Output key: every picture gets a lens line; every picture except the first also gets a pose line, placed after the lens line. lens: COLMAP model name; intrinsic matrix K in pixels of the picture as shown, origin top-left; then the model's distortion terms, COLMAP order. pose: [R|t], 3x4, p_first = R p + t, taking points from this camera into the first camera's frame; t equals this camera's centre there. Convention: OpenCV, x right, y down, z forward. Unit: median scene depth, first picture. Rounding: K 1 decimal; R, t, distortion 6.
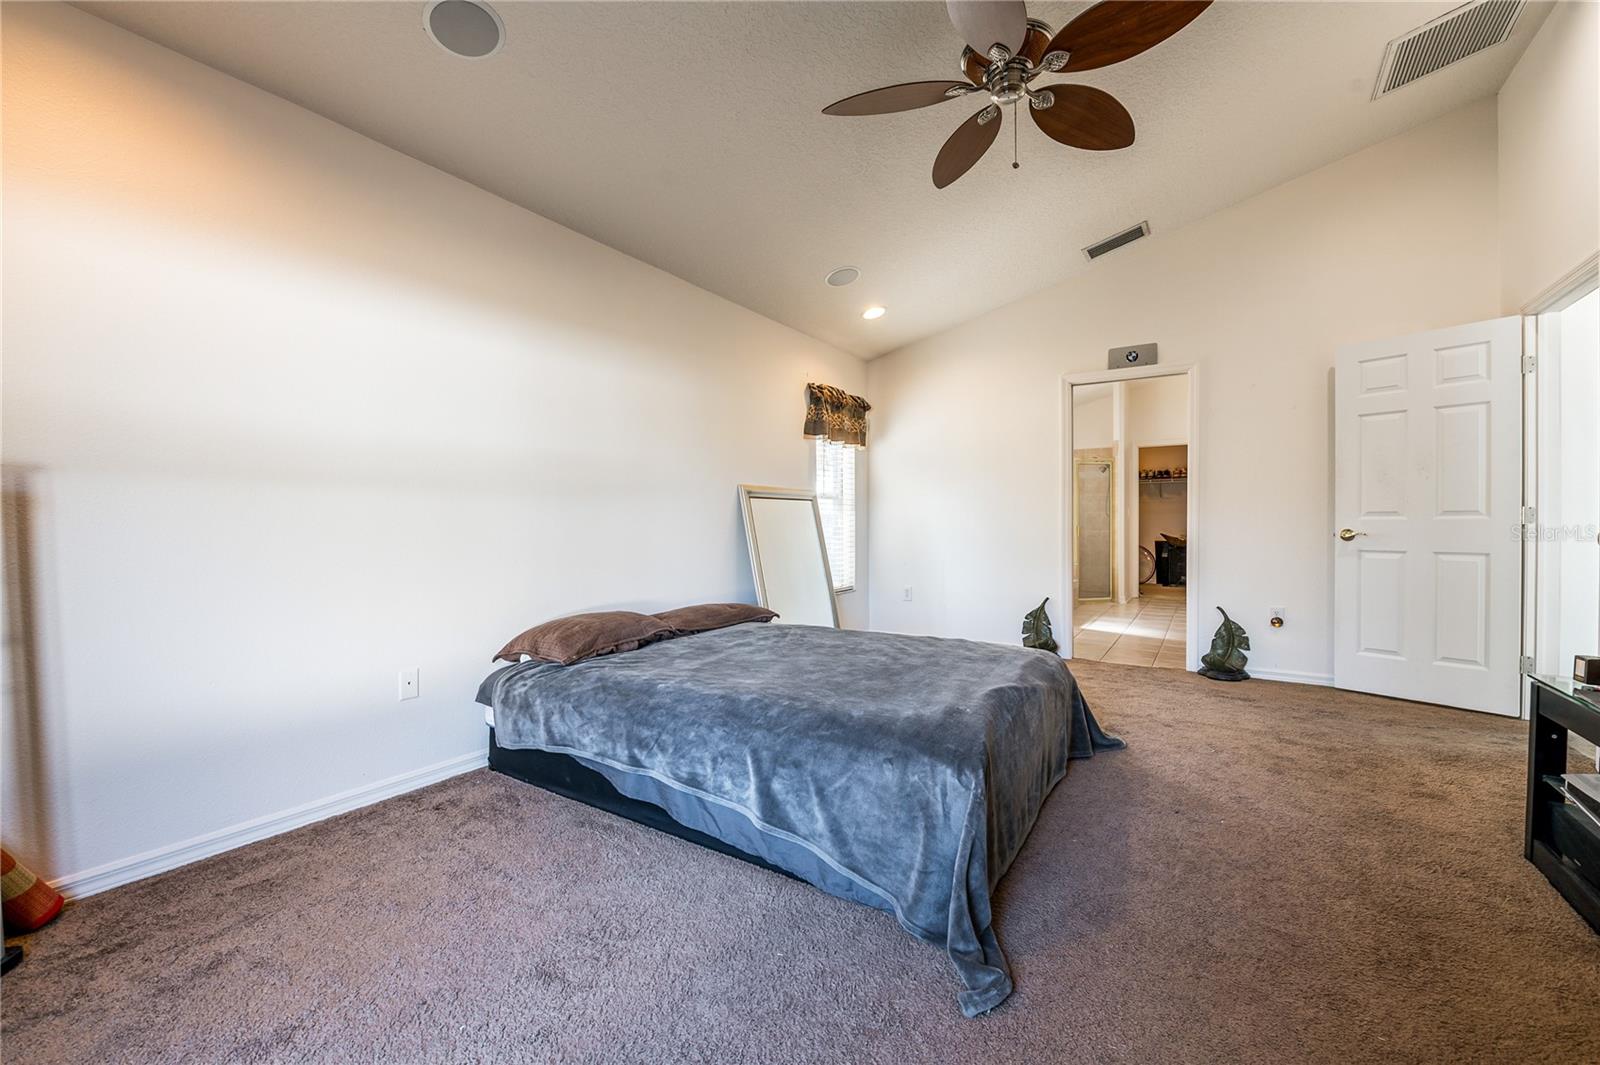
lens RADIAL K [[639.1, 0, 791.2], [0, 639.1, 531.0], [0, 0, 1]] dist [-0.001192, -0.005661]
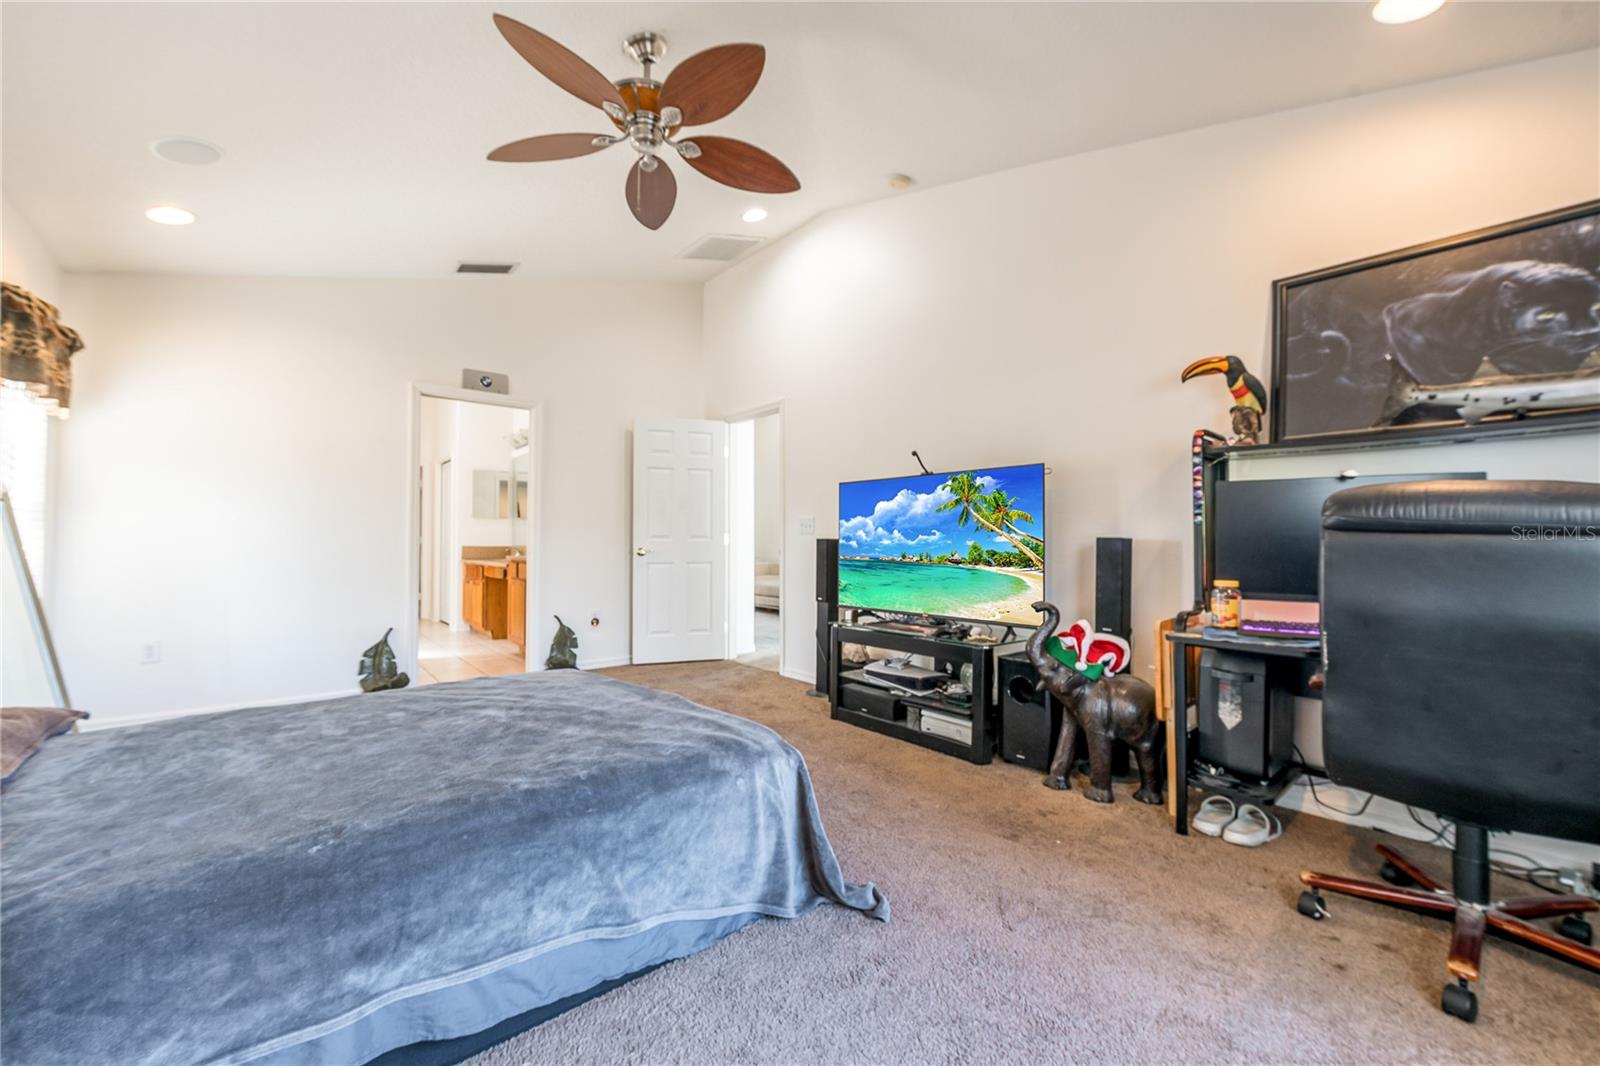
lens RADIAL K [[639.1, 0, 791.2], [0, 639.1, 531.5], [0, 0, 1]] dist [-0.001192, -0.005661]
pose [[0.280851, 0.016690, 0.959606, -0.292671], [0.013925, 0.999673, -0.021462, -0.003079], [-0.959650, 0.019390, 0.280527, 0.226376]]
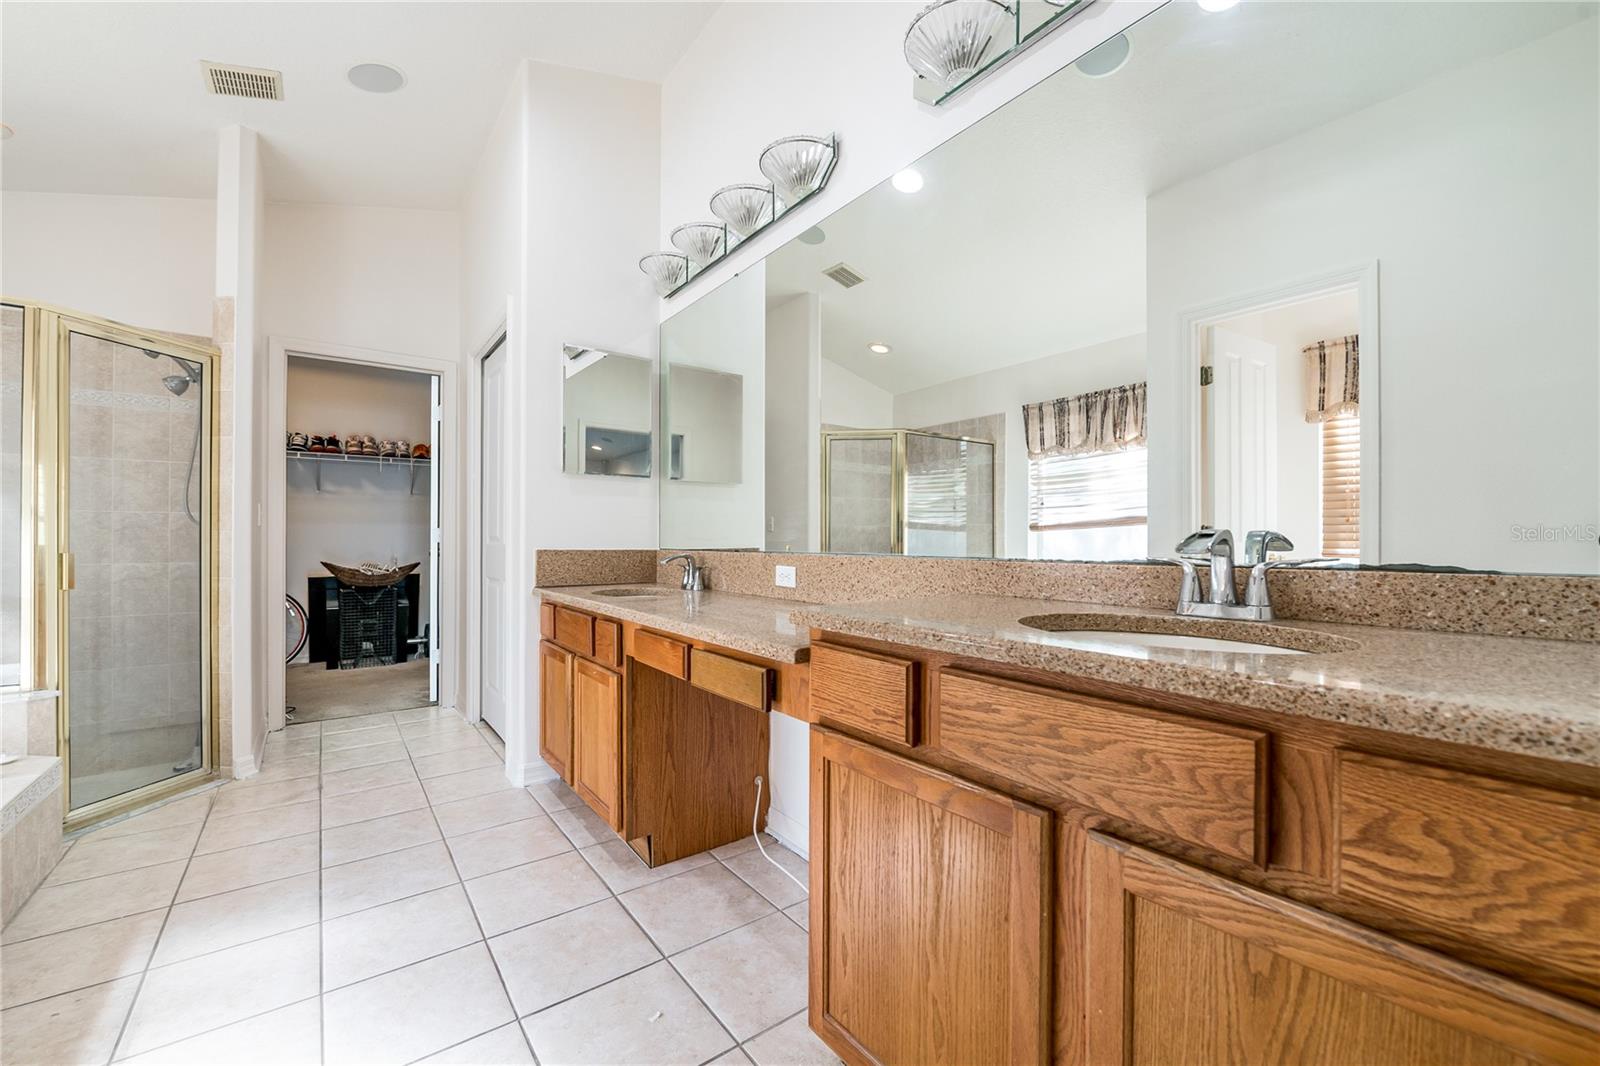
lens RADIAL K [[639.1, 0, 791.2], [0, 639.1, 531.5], [0, 0, 1]] dist [-0.001192, -0.005661]
pose [[0.342672, 0.005777, 0.939437, 0.484303], [0.013690, 0.999844, -0.011142, -0.019404], [-0.939355, 0.016679, 0.342540, 0.990232]]
